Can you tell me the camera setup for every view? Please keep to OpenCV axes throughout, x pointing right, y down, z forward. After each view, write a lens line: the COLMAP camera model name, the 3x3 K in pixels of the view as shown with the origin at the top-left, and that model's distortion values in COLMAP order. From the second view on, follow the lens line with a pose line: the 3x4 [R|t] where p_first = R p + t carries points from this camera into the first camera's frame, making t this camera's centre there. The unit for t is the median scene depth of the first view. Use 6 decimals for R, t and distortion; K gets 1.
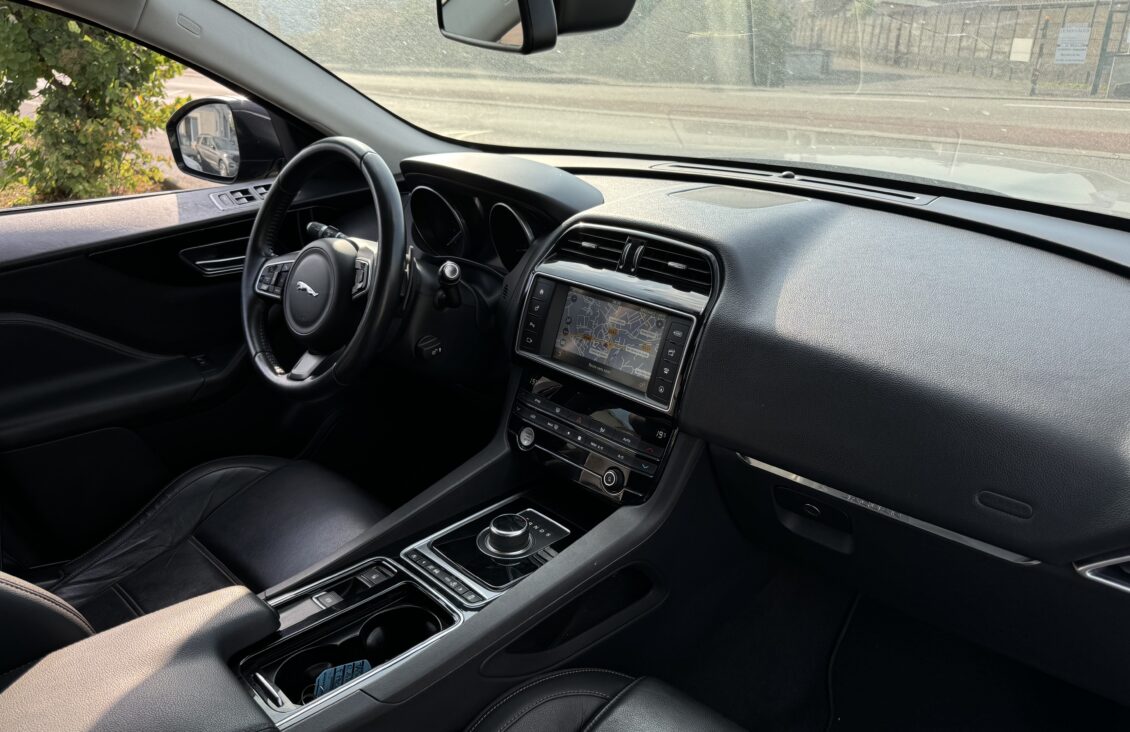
lens RADIAL K [[800.4, 0, 568.4], [0, 800.4, 395.6], [0, 0, 1]] dist [0.014959, -0.015847]
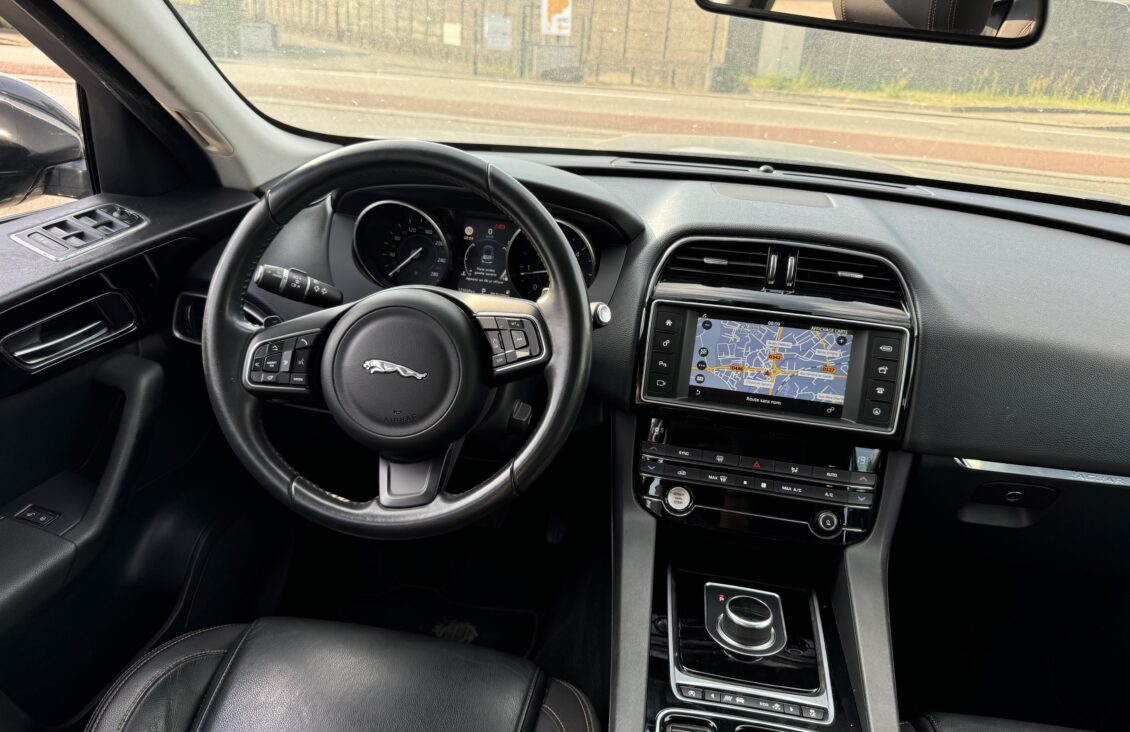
lens RADIAL K [[800.4, 0, 567.5], [0, 800.4, 366.6], [0, 0, 1]] dist [0.014959, -0.015847]
pose [[0.804439, -0.175278, 0.567588, -0.599858], [0.176624, 0.982840, 0.053185, -0.148974], [-0.567170, 0.057465, 0.821593, 0.386010]]
